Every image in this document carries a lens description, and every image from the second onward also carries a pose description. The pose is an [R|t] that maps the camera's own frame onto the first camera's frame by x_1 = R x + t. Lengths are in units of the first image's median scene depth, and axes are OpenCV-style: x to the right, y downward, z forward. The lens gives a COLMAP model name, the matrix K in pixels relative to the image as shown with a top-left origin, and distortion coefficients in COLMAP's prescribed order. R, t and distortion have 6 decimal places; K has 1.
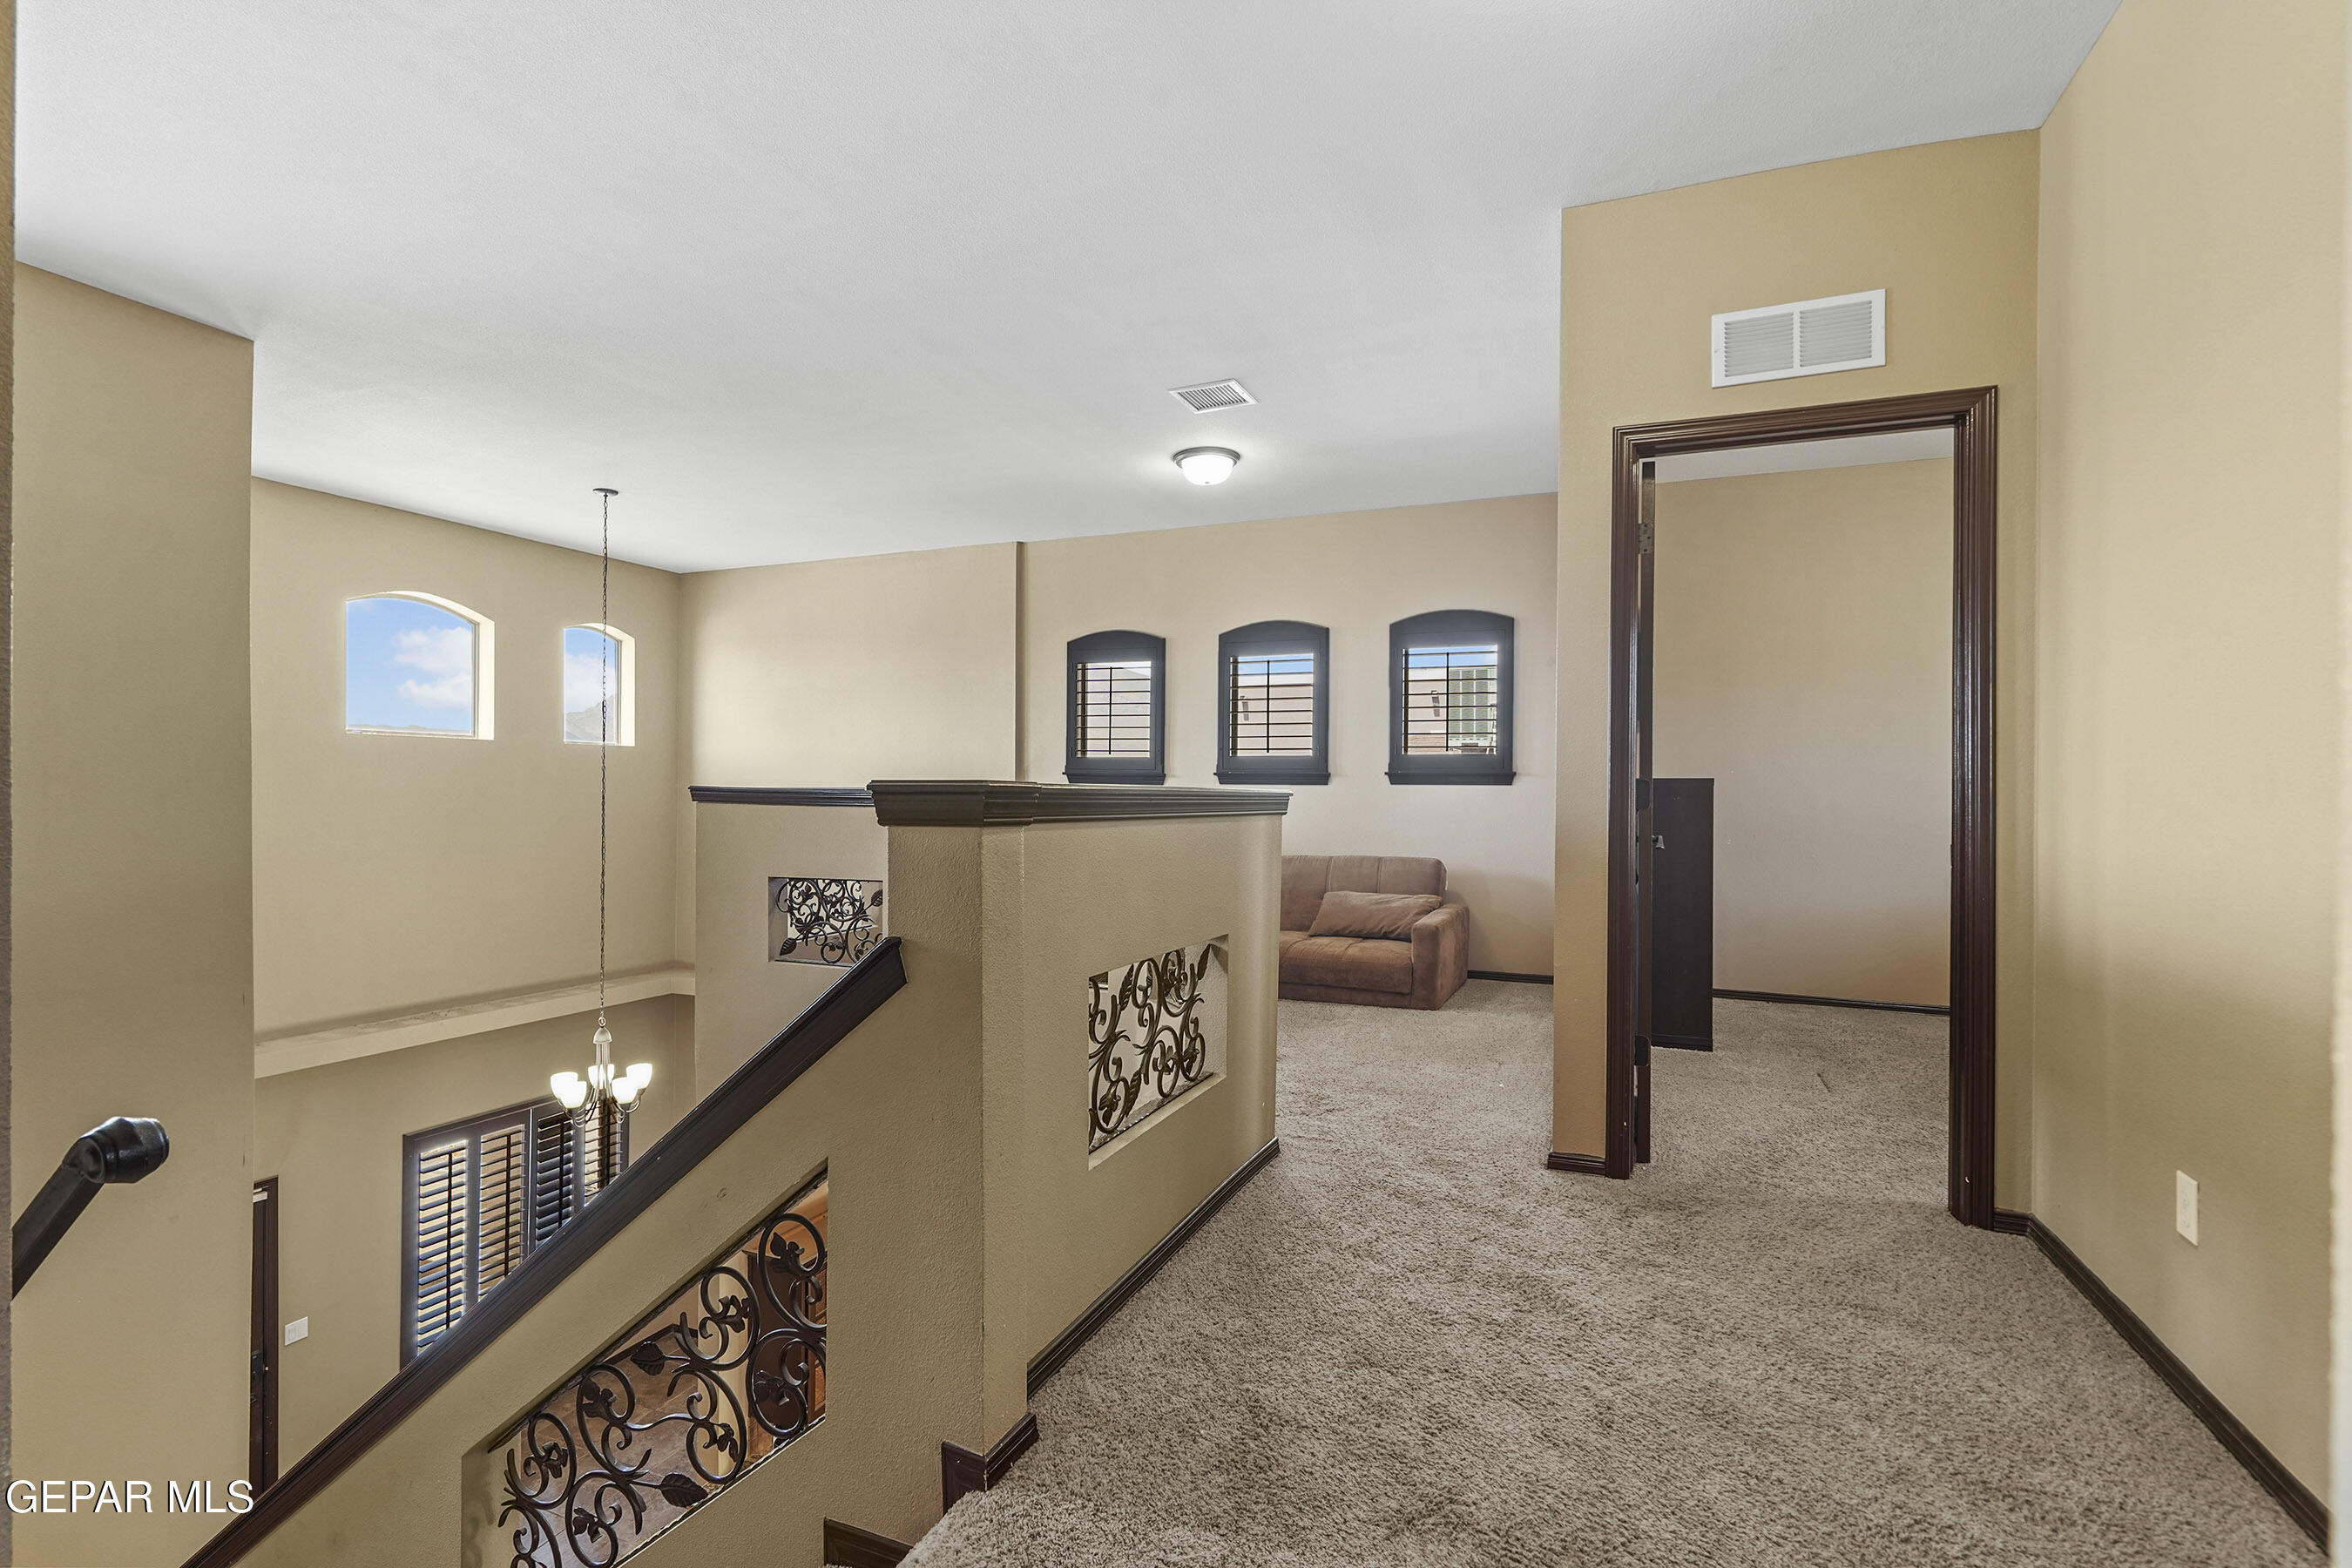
lens RADIAL K [[1072.1, 0, 1178.1], [0, 1072.1, 788.2], [0, 0, 1]] dist [-0.000315, -0.000729]
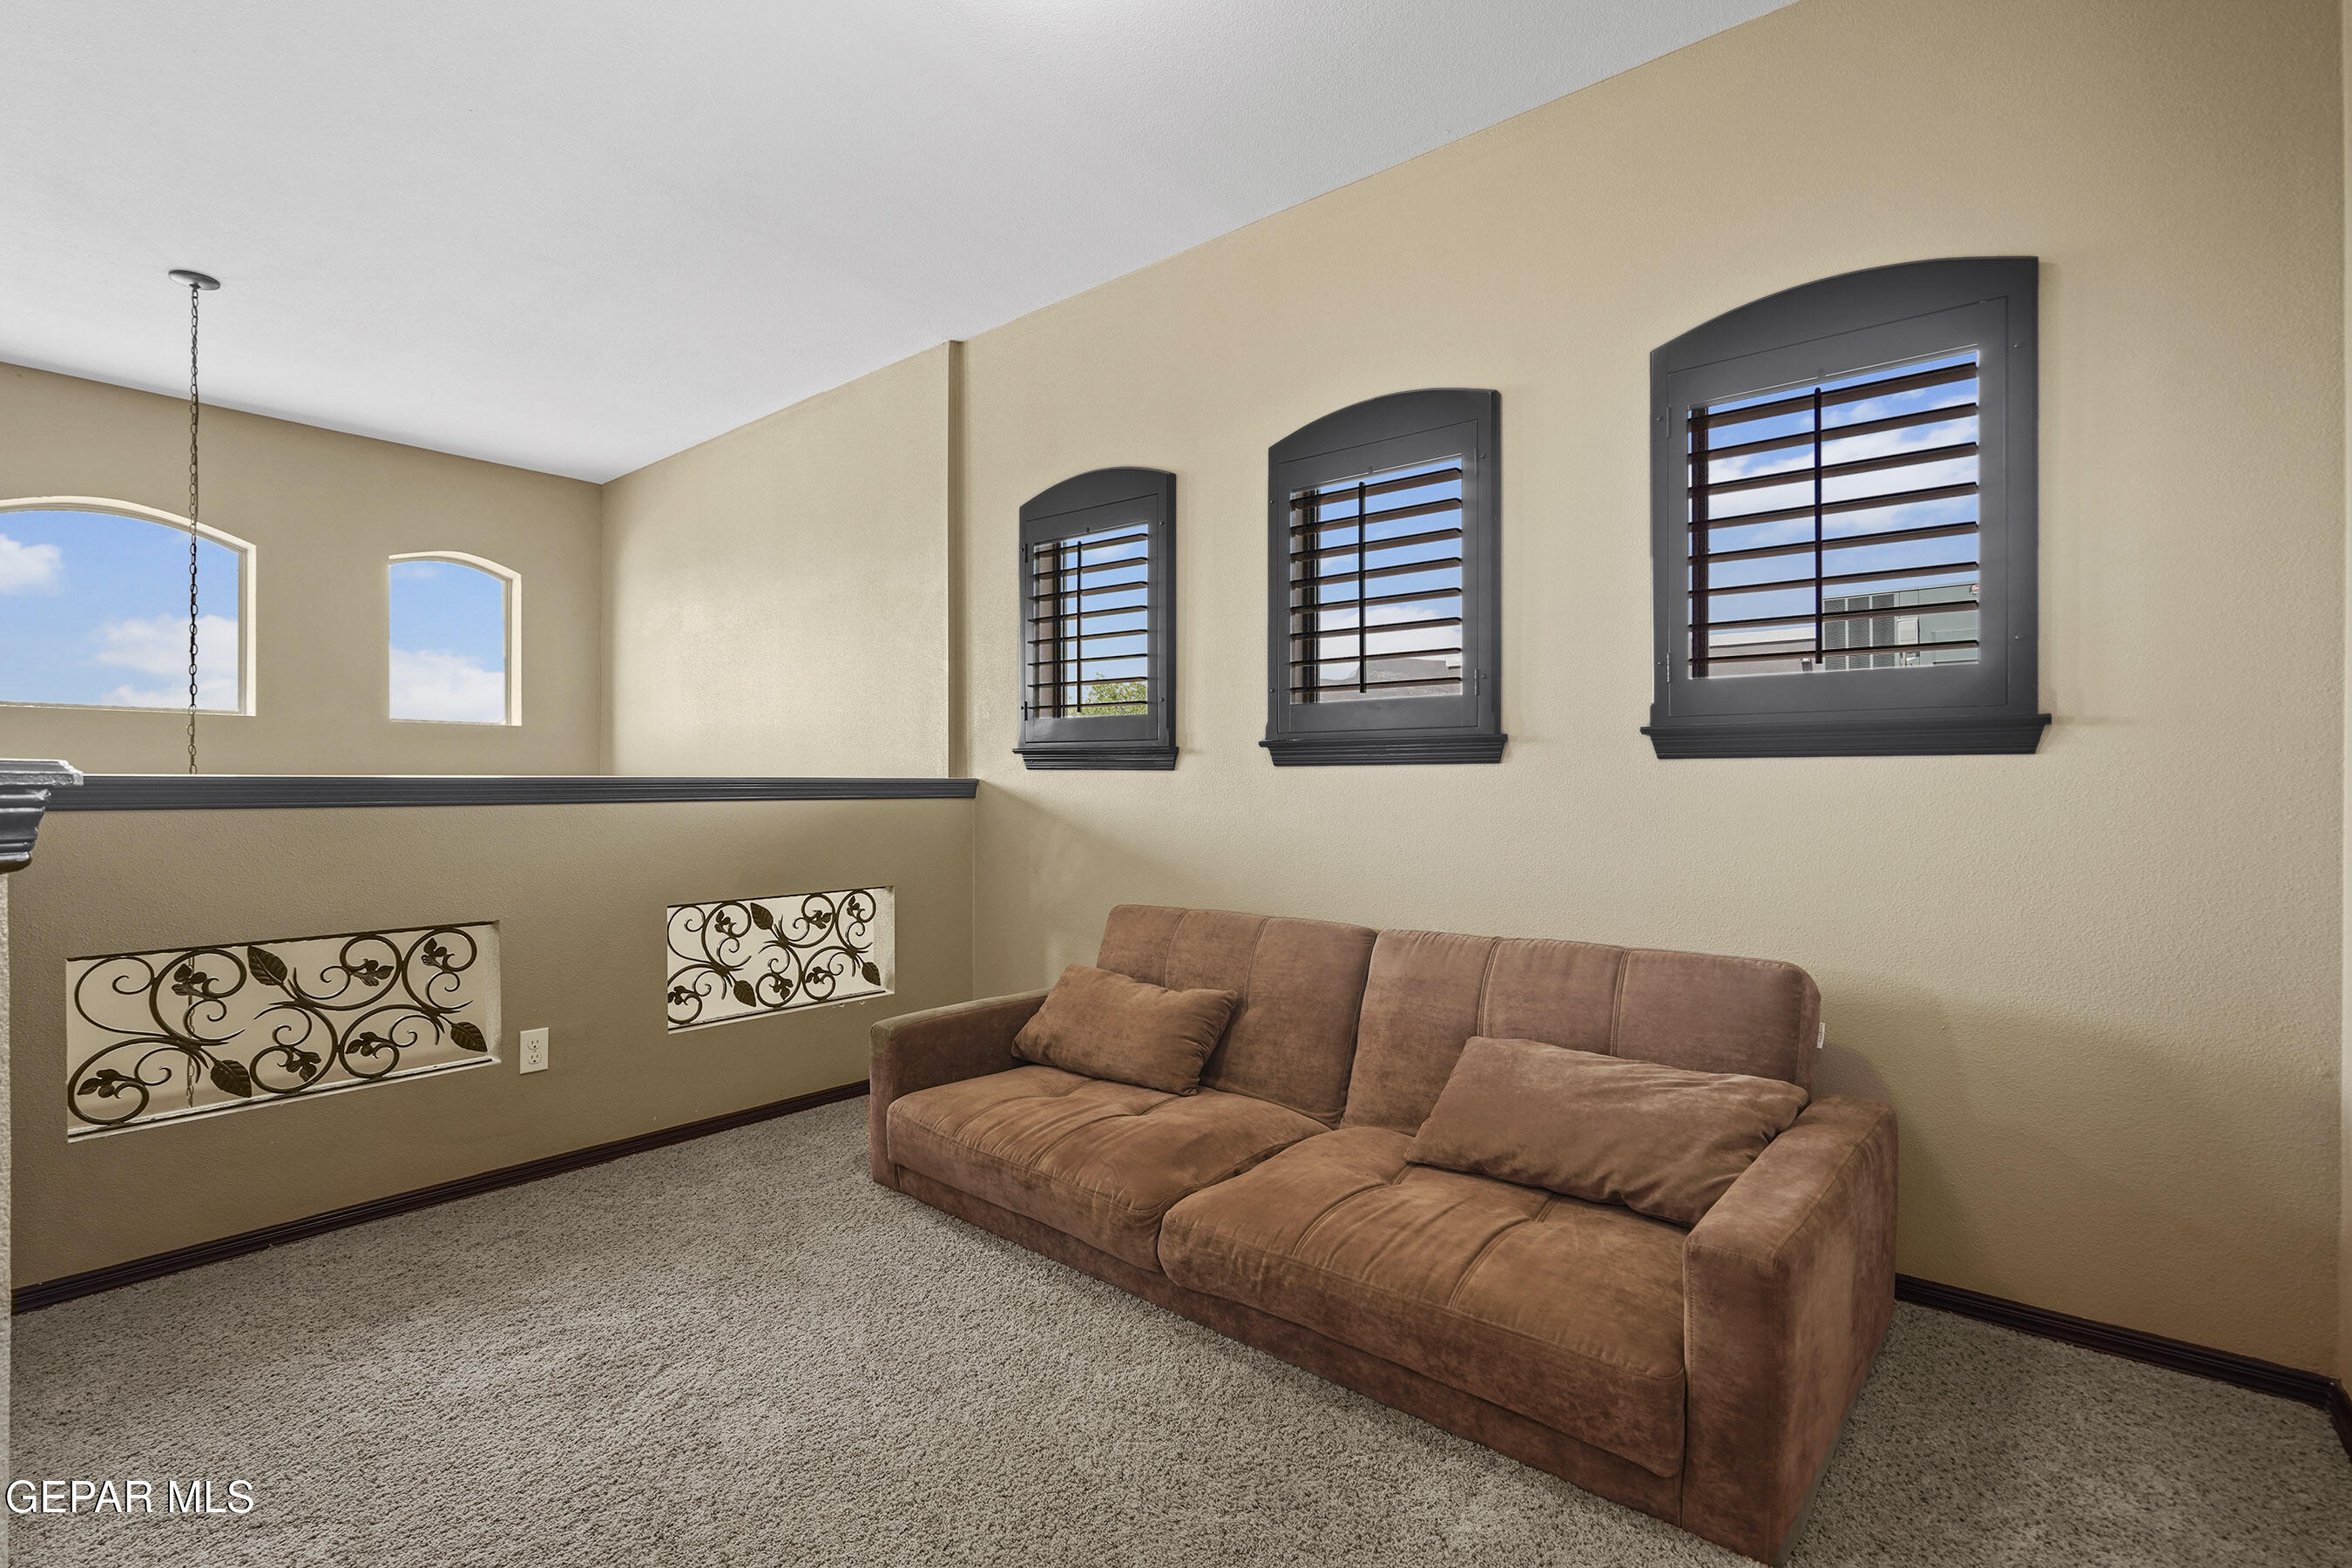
lens RADIAL K [[1072.1, 0, 1171.8], [0, 1072.1, 777.1], [0, 0, 1]] dist [-0.000315, -0.000729]
pose [[0.954077, -0.009128, -0.299421, 0.149905], [0.006045, 0.999919, -0.011220, 0.006696], [0.299499, 0.008895, 0.954055, 0.587756]]
